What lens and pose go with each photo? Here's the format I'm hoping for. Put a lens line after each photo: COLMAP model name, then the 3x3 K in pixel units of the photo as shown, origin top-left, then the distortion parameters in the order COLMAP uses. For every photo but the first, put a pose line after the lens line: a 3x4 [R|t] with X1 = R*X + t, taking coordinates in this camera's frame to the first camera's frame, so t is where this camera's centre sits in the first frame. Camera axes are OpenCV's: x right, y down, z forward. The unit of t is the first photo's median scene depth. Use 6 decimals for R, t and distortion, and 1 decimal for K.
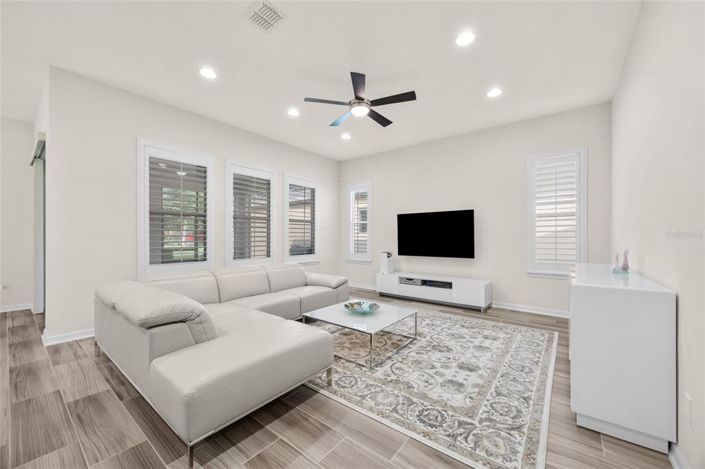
lens RADIAL K [[274.9, 0, 354.6], [0, 274.9, 237.4], [0, 0, 1]] dist [-0.000138, -0.000033]
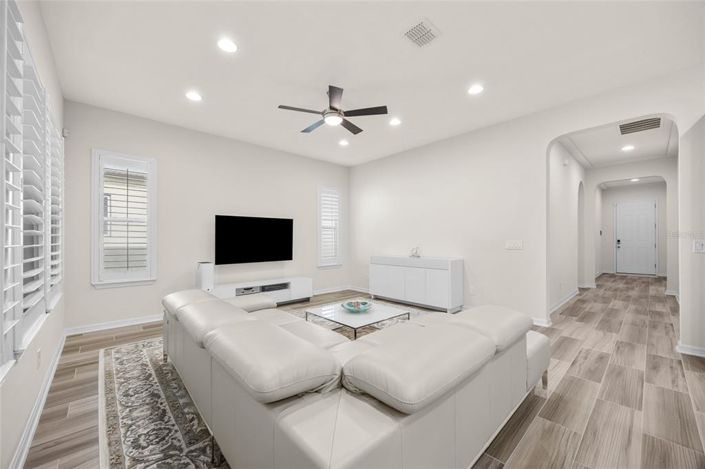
lens RADIAL K [[275.6, 0, 355.9], [0, 275.6, 240.0], [0, 0, 1]] dist [-0.000539, -0.000082]
pose [[0.153211, -0.000465, 0.988193, -0.911134], [0.005459, 0.999985, -0.000376, -0.010650], [-0.988178, 0.005452, 0.153212, 0.706094]]
